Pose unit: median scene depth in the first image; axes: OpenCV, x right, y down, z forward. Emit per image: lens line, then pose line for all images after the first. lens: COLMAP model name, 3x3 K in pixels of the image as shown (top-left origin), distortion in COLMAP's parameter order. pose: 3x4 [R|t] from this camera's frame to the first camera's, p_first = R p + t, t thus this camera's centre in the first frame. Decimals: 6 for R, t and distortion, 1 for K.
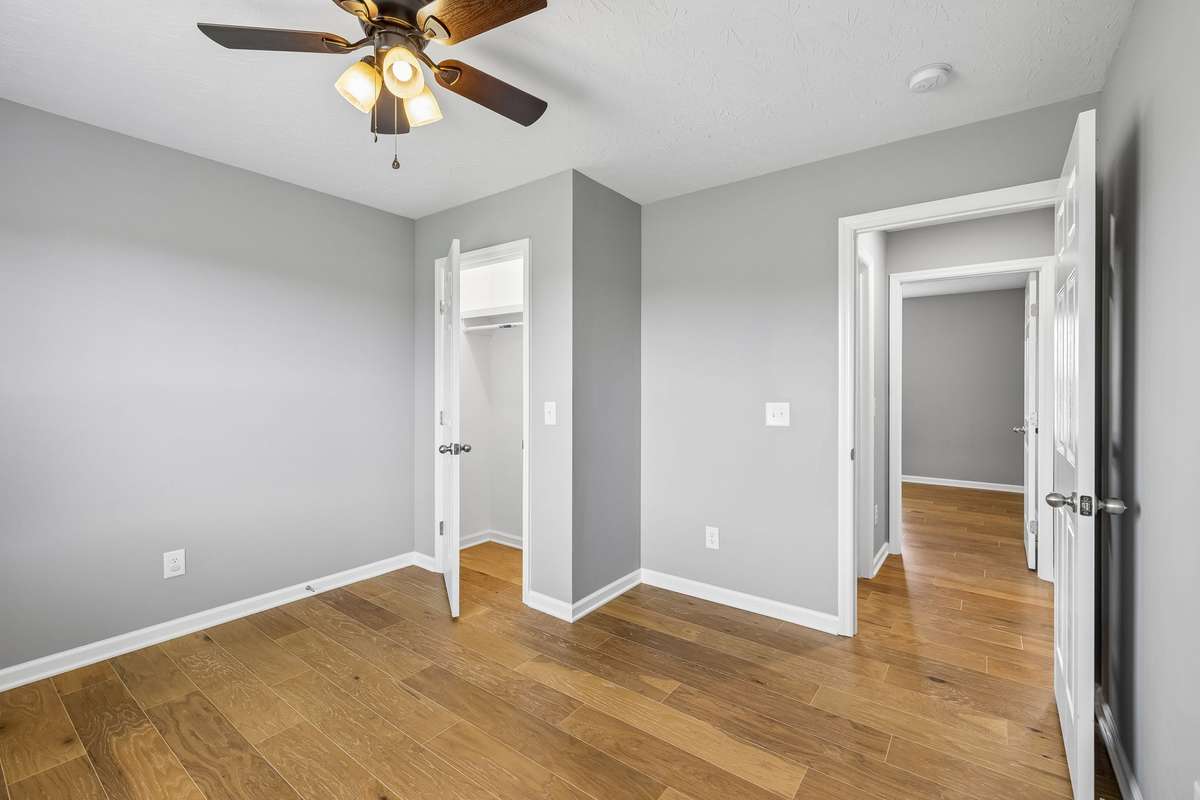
lens RADIAL K [[526.3, 0, 599.9], [0, 526.3, 390.8], [0, 0, 1]] dist [0.003081, 0.000098]
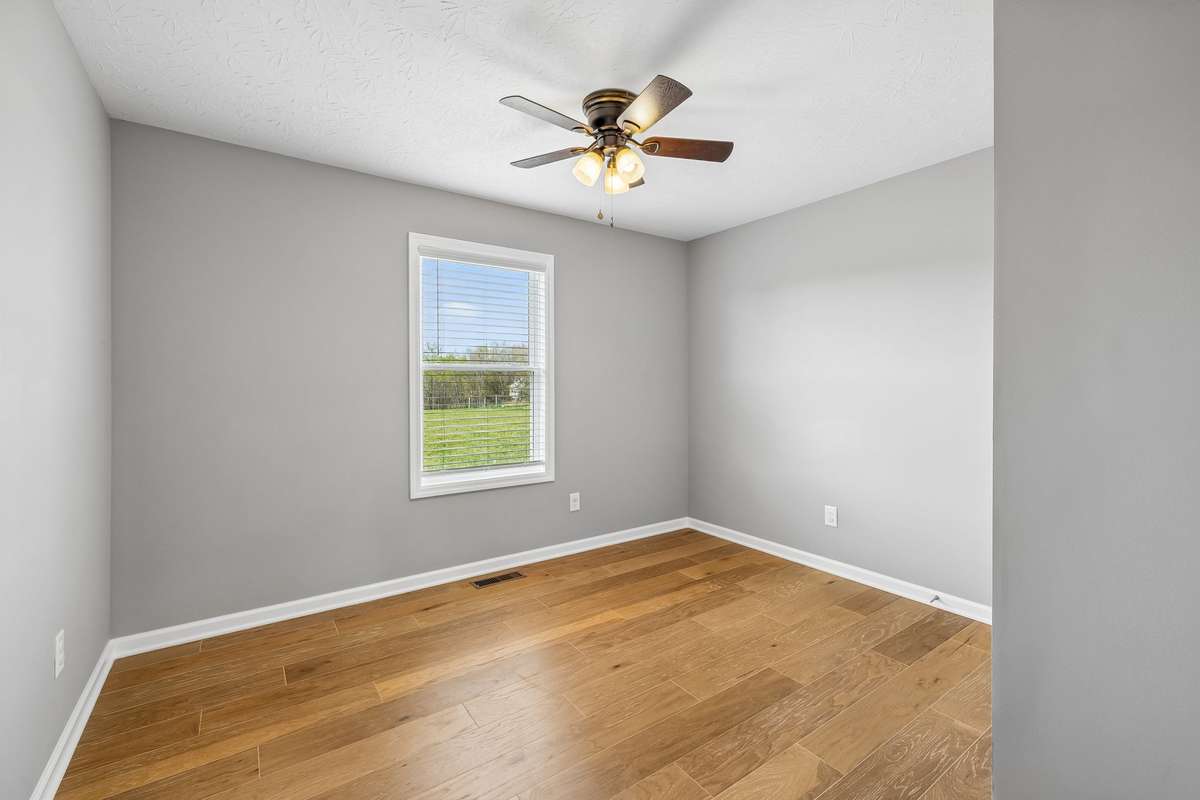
lens RADIAL K [[526.3, 0, 606.0], [0, 526.3, 393.3], [0, 0, 1]] dist [0.003081, 0.000098]
pose [[-0.311260, 0.022617, -0.950056, 0.648360], [-0.007318, 0.999630, 0.026195, -0.003022], [0.950297, 0.015106, -0.310979, 0.968072]]
